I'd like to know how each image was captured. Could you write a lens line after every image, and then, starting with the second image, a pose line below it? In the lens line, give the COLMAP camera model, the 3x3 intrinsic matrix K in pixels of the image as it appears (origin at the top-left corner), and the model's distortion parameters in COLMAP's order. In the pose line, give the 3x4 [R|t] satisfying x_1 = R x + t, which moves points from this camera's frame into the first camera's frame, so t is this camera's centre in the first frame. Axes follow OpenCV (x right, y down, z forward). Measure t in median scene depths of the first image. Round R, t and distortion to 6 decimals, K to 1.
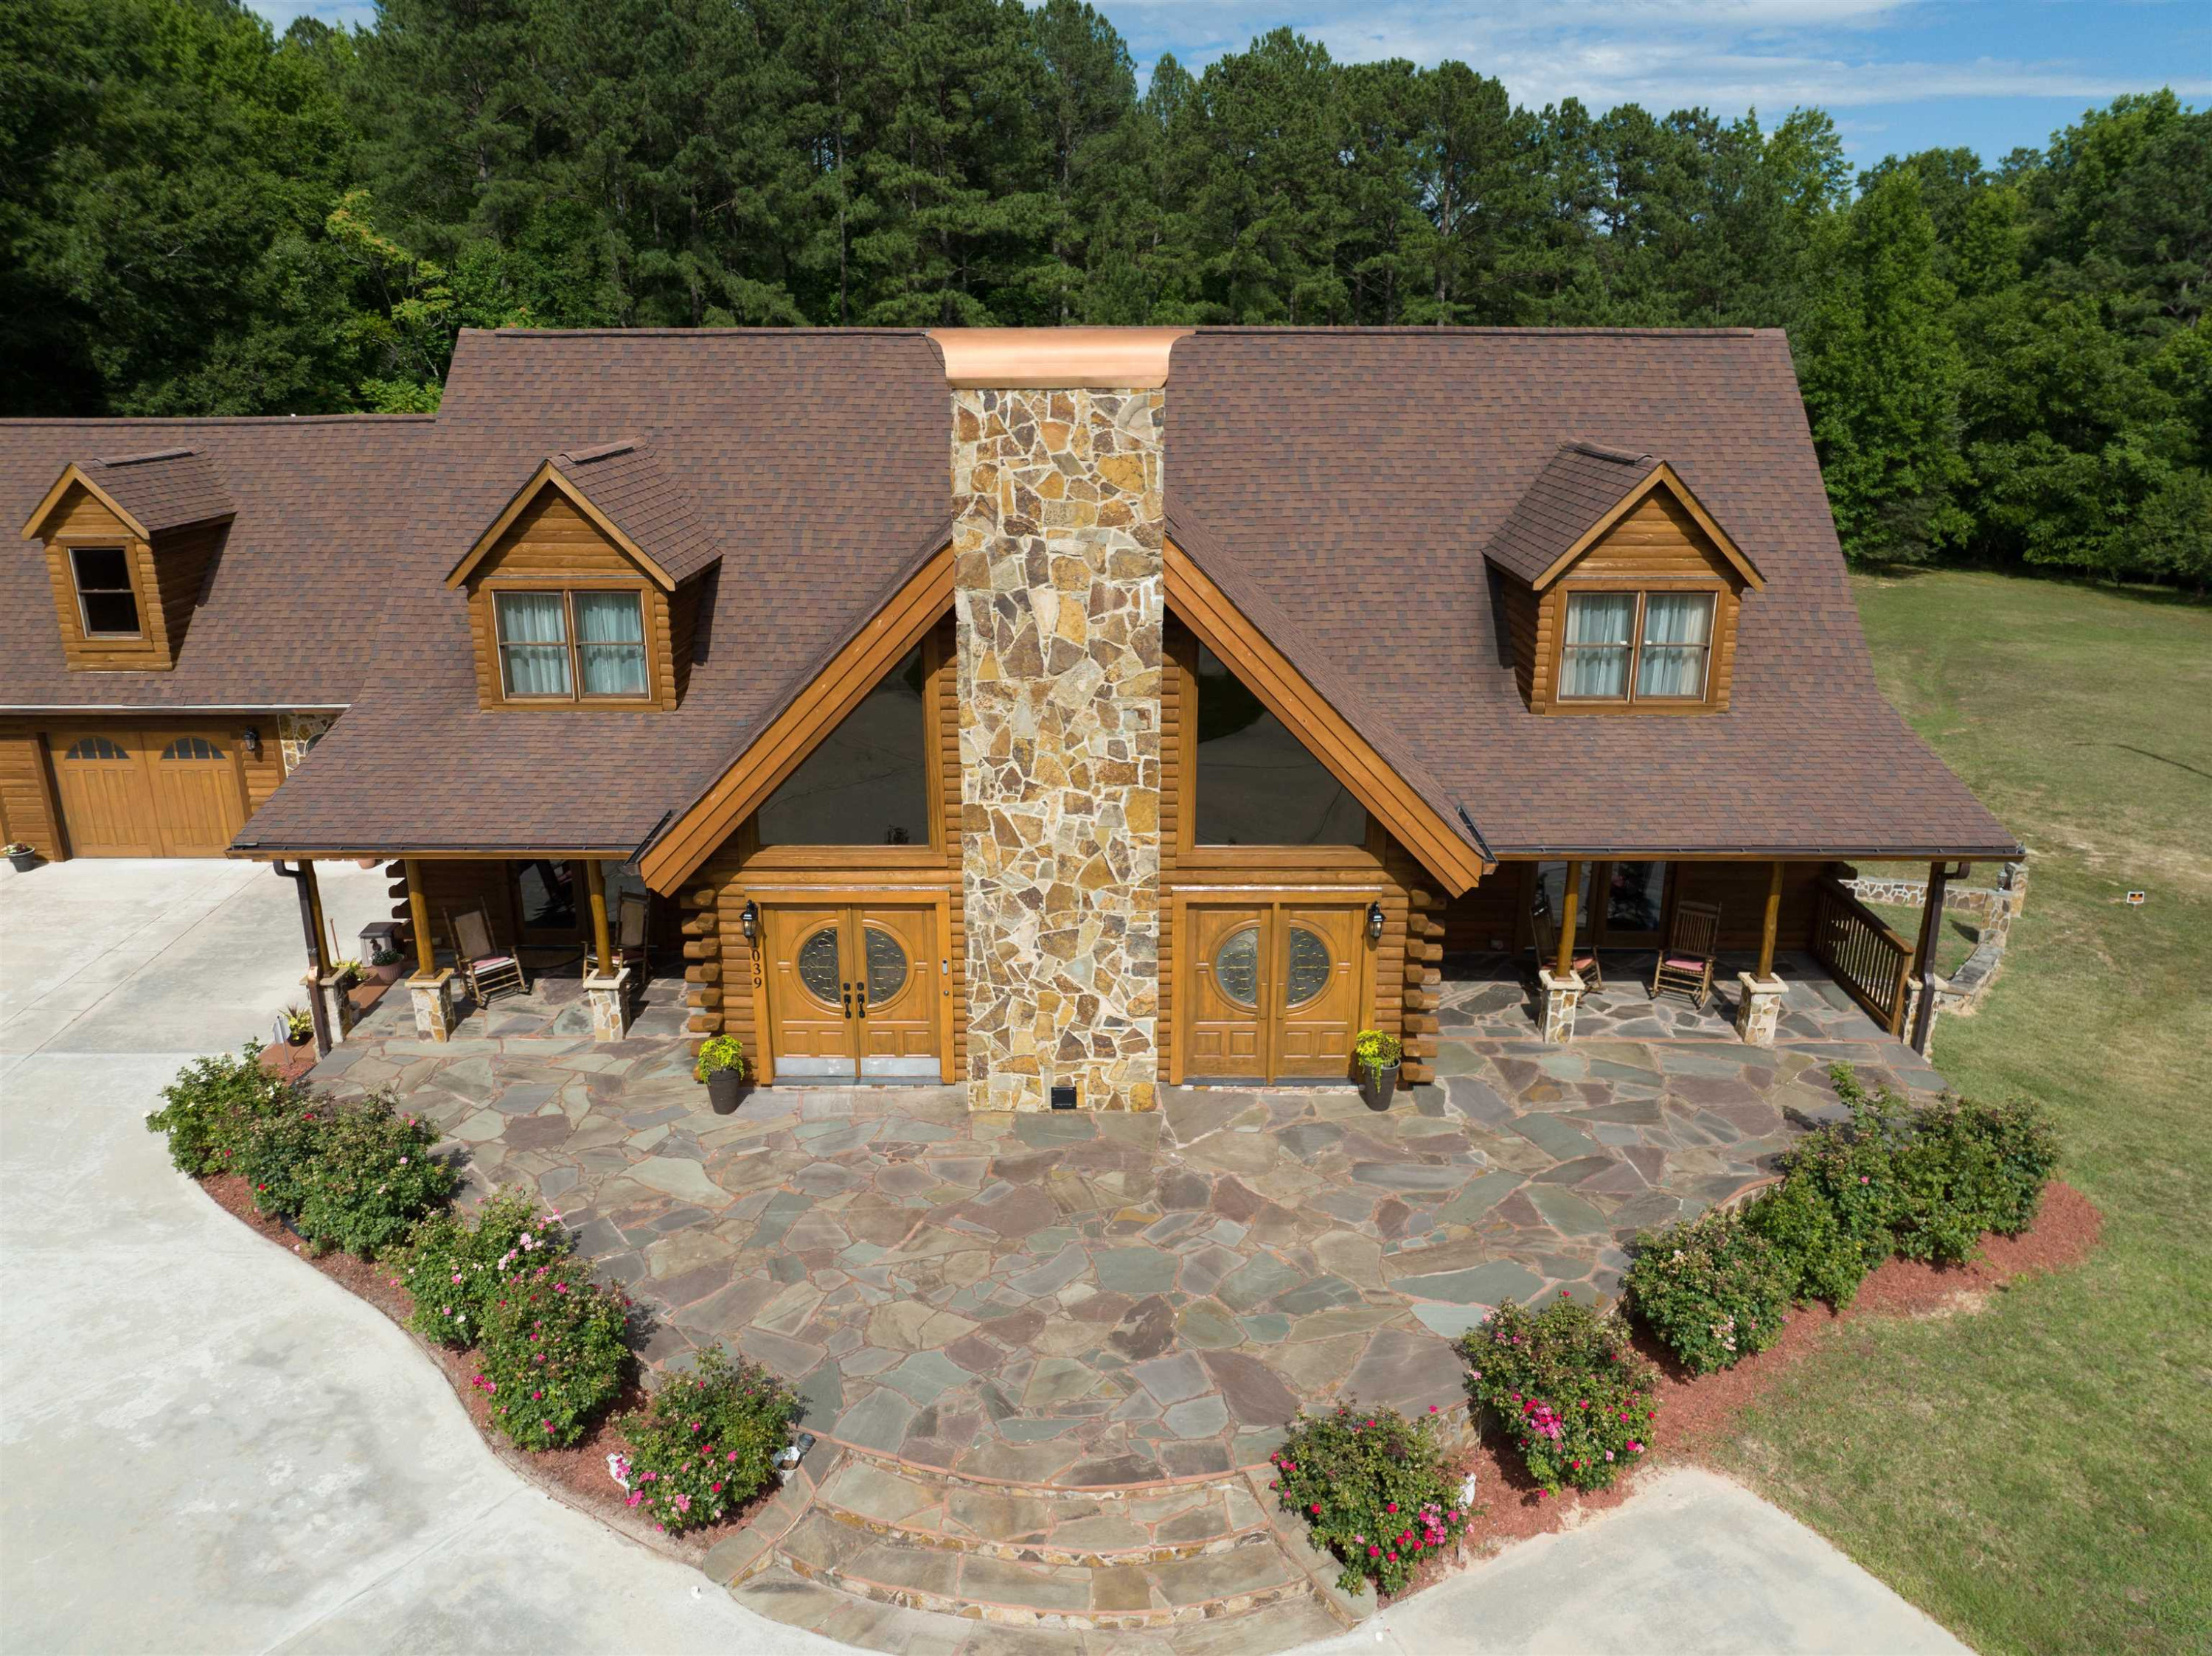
lens RADIAL K [[1517.8, 0, 1096.6], [0, 1517.8, 821.9], [0, 0, 1]] dist [-0.051152, 0.021537]
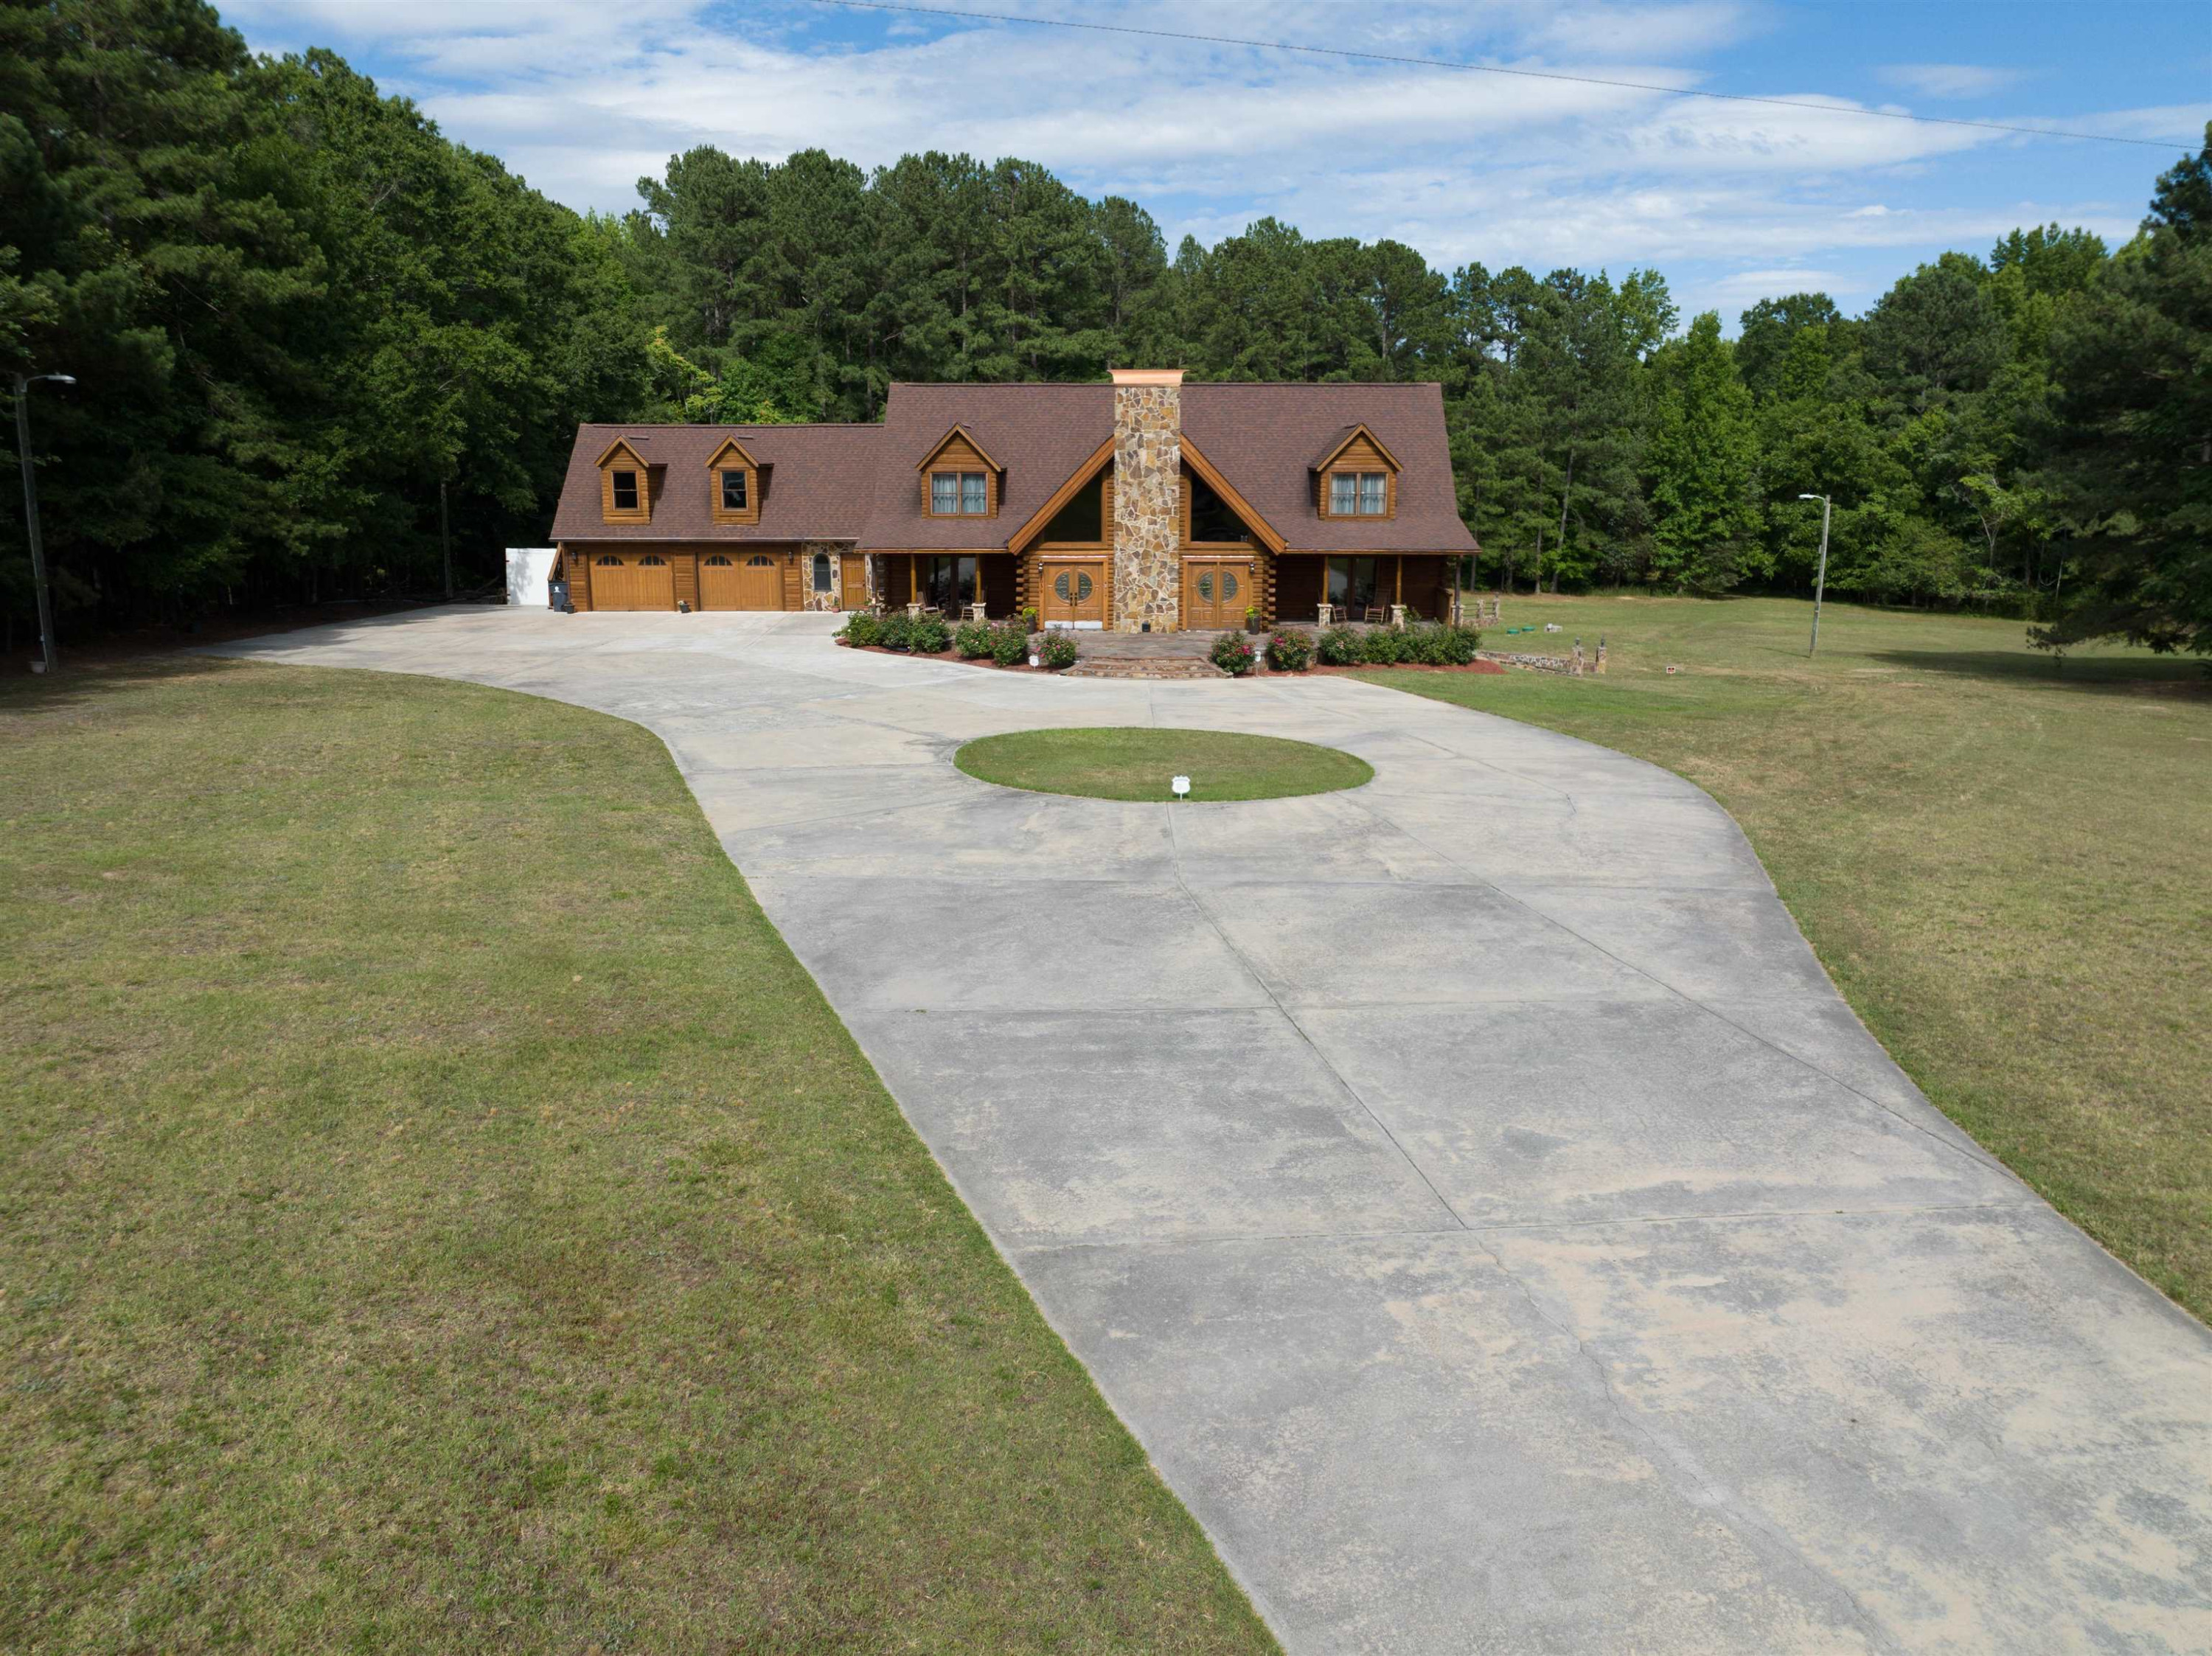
lens RADIAL K [[1517.8, 0, 1101.3], [0, 1517.8, 829.1], [0, 0, 1]] dist [-0.051152, 0.021537]
pose [[0.999891, 0.004028, -0.014181, -0.017127], [-0.005095, 0.997093, -0.076019, 0.207608], [0.013834, 0.076083, 0.997006, -0.496659]]
